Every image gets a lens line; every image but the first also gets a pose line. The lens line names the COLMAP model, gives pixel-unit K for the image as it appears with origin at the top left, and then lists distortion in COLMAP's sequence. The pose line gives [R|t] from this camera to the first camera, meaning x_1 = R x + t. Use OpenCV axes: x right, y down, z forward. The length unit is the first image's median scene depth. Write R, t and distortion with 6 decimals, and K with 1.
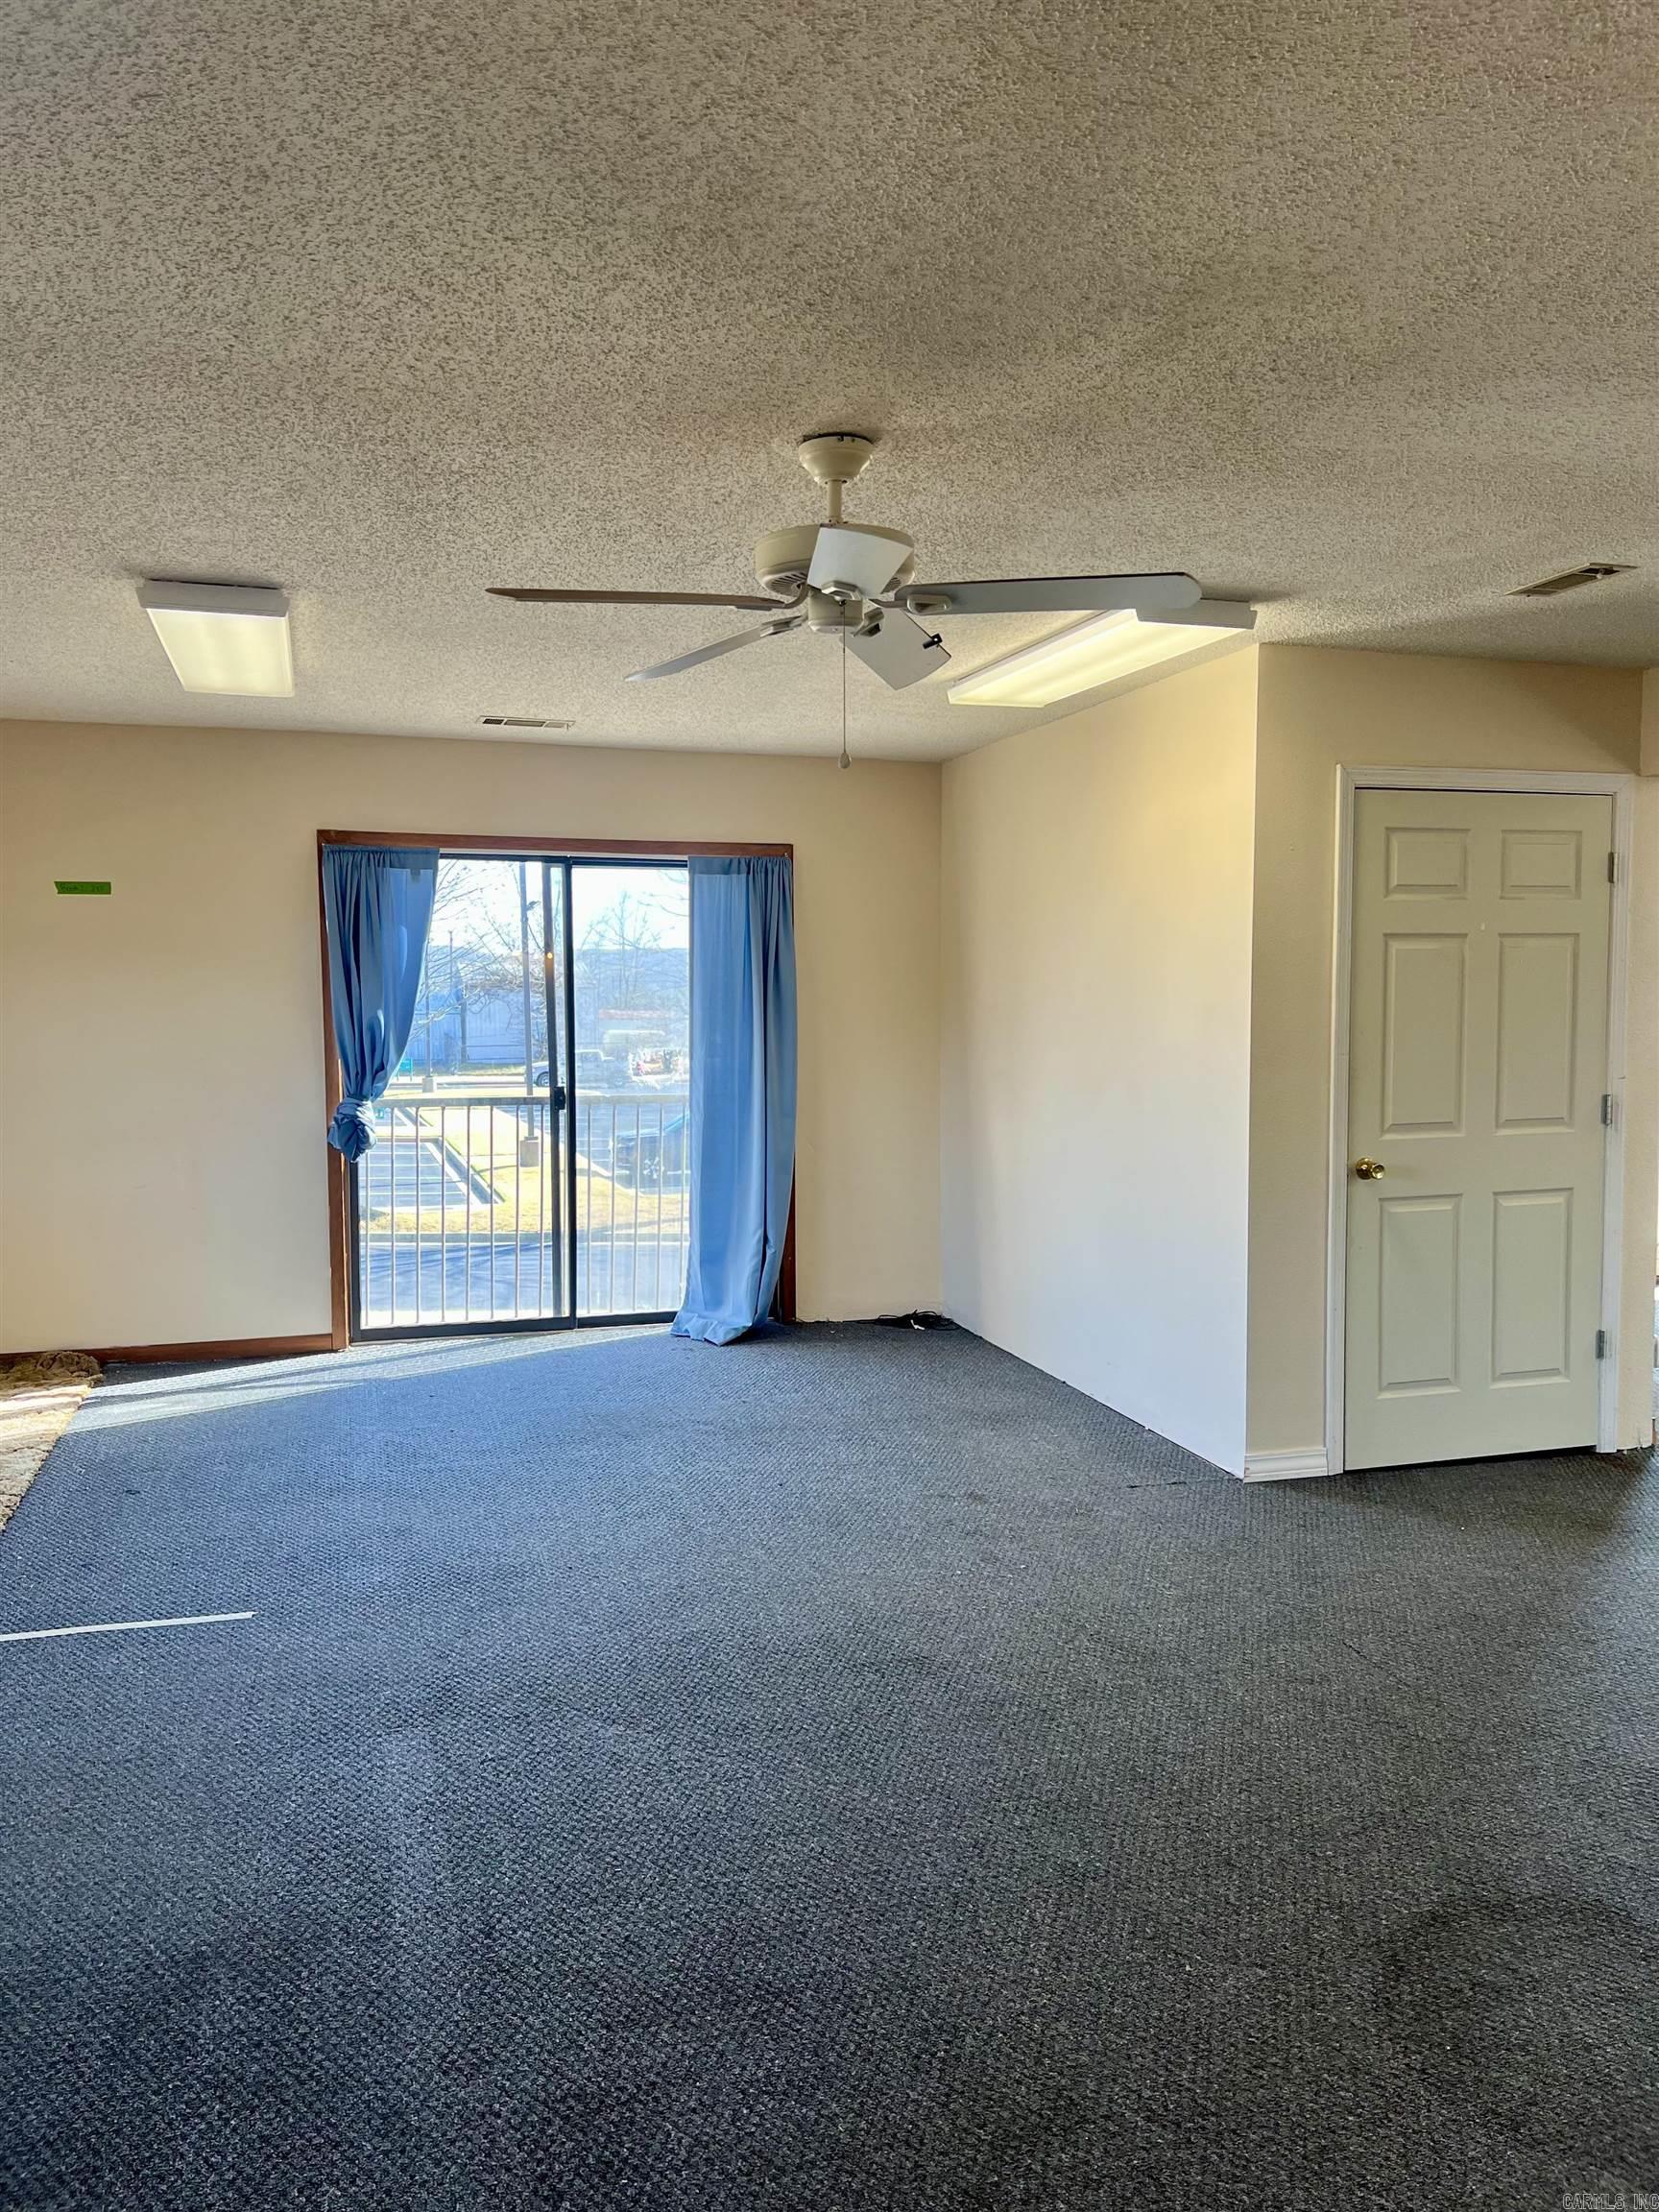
lens RADIAL K [[1641.9, 0, 819.0], [0, 1641.9, 1108.5], [0, 0, 1]] dist [0.016173, -0.038808]
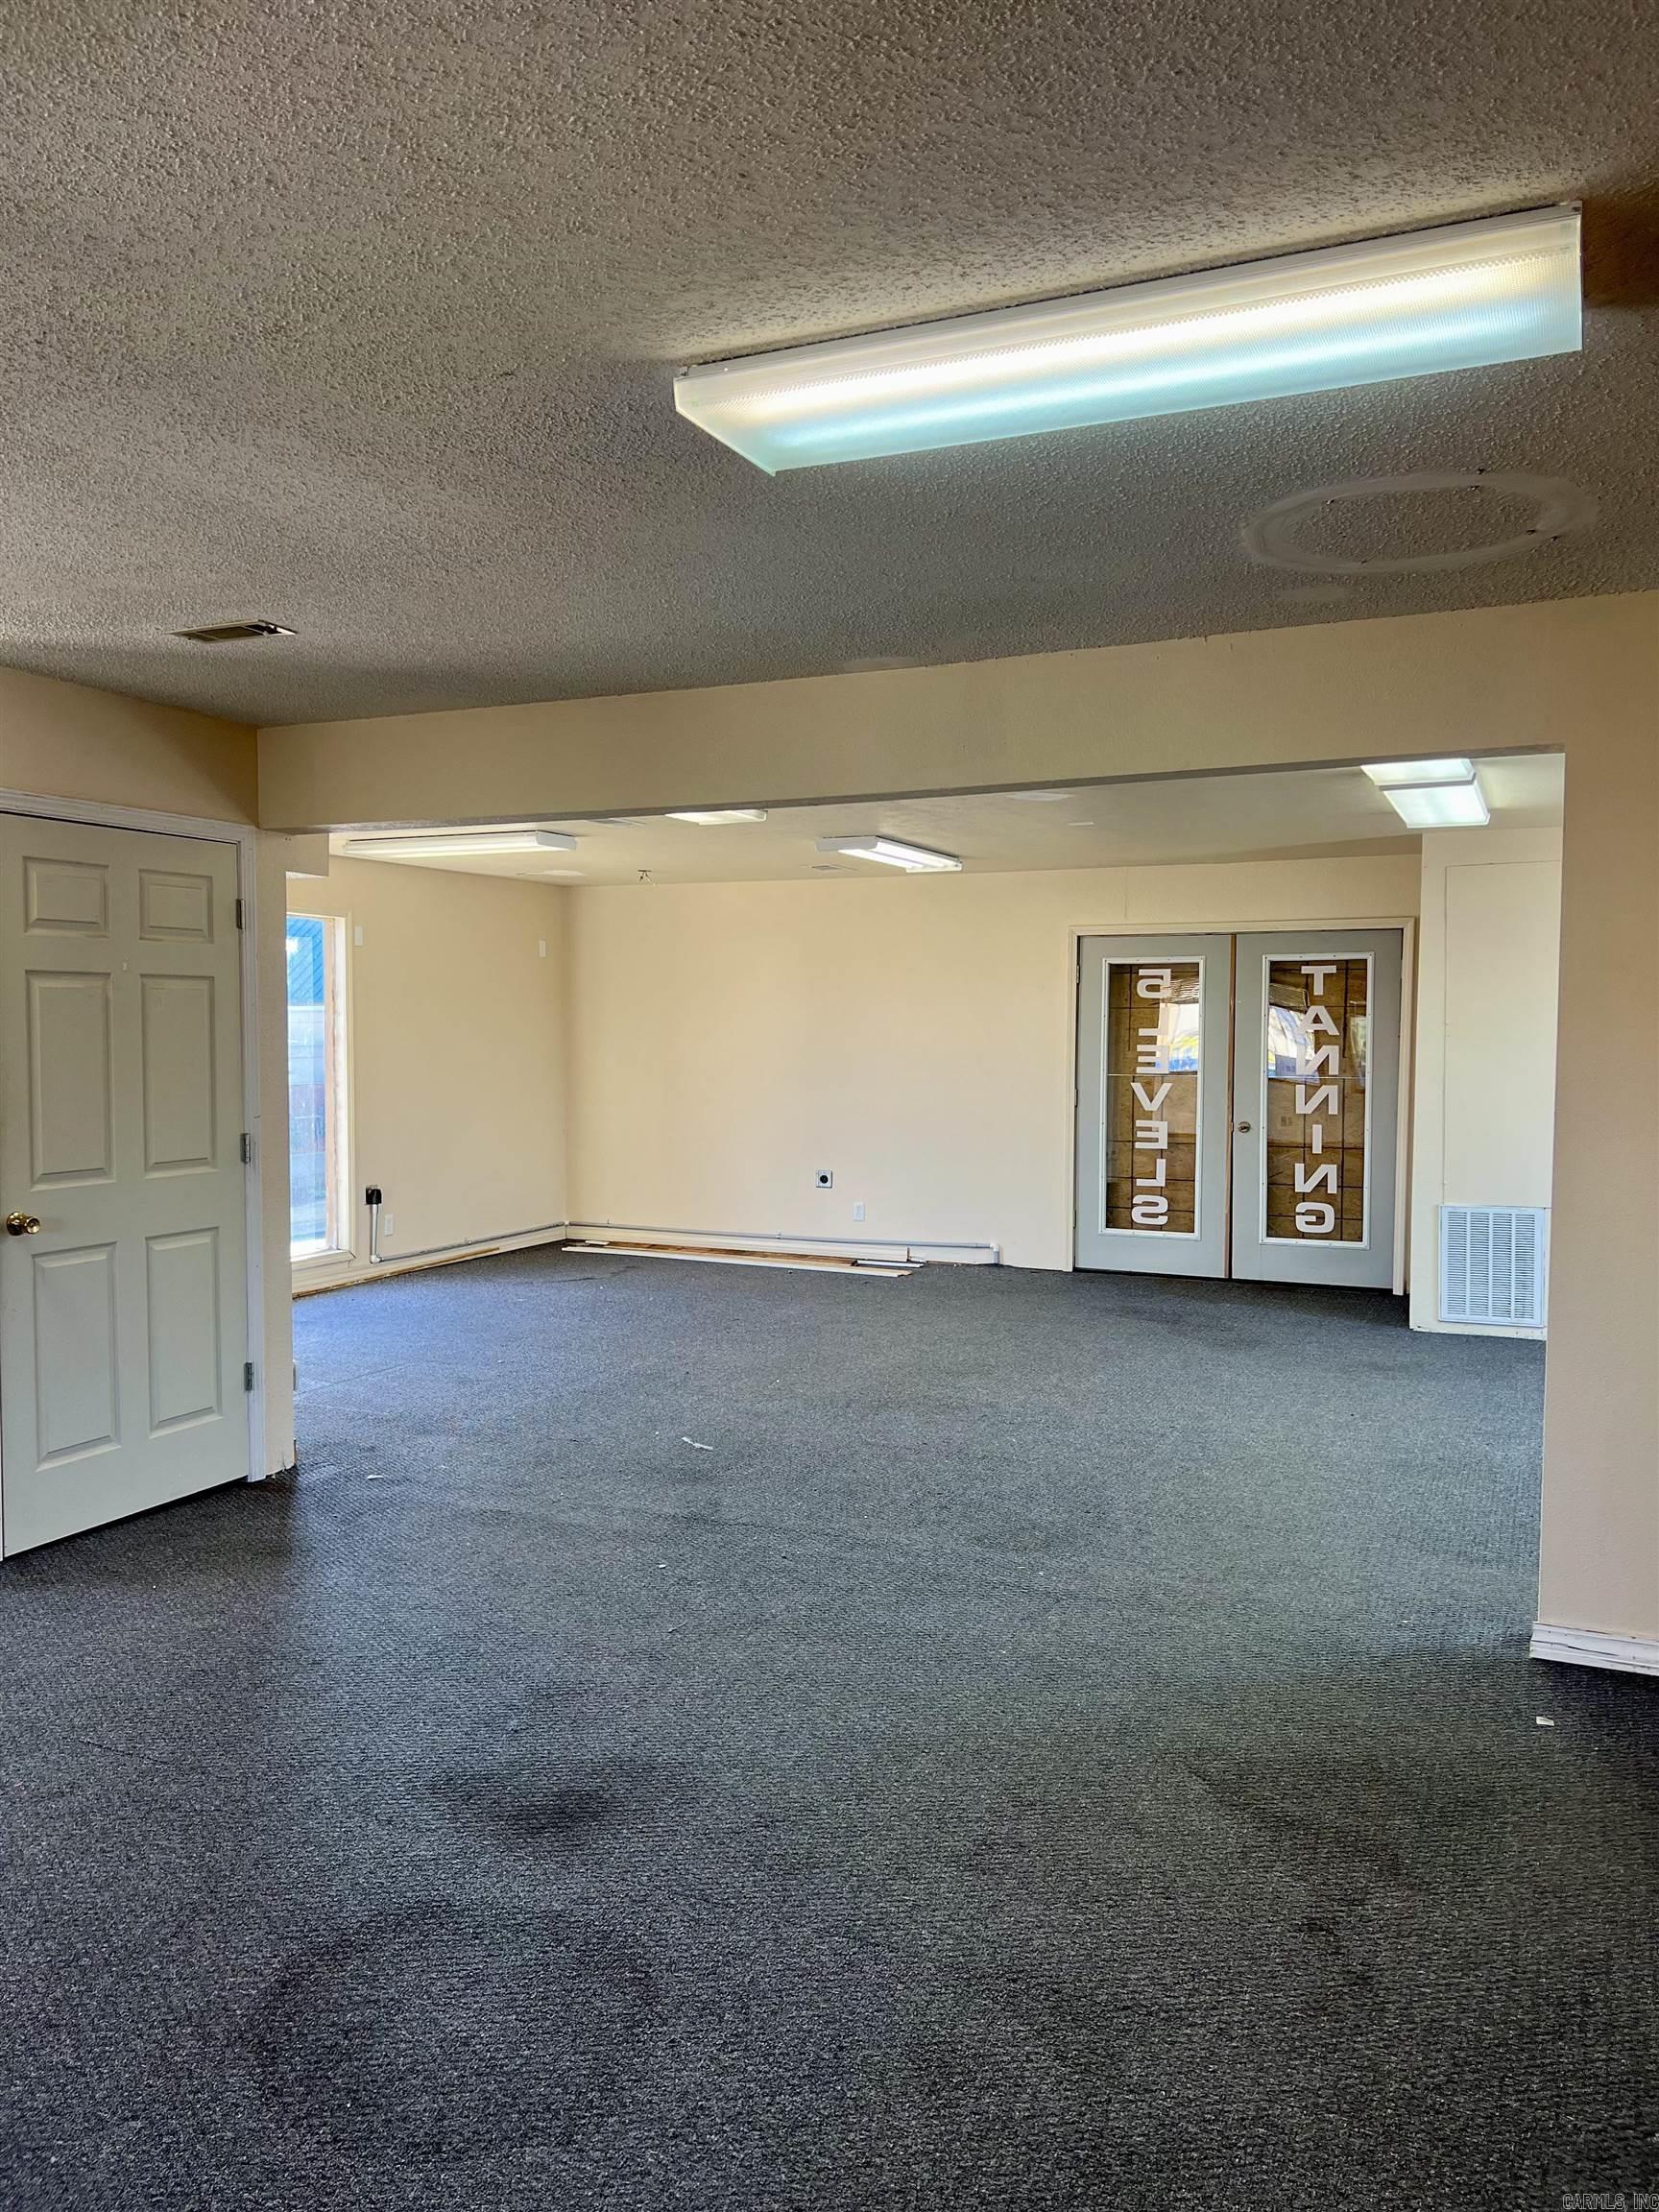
lens RADIAL K [[1641.9, 0, 829.8], [0, 1641.9, 1101.7], [0, 0, 1]] dist [0.016173, -0.038808]
pose [[0.640423, -0.025152, 0.767610, -0.090127], [0.047999, 0.998821, -0.007318, -0.003544], [-0.766521, 0.041531, 0.640875, 0.065516]]
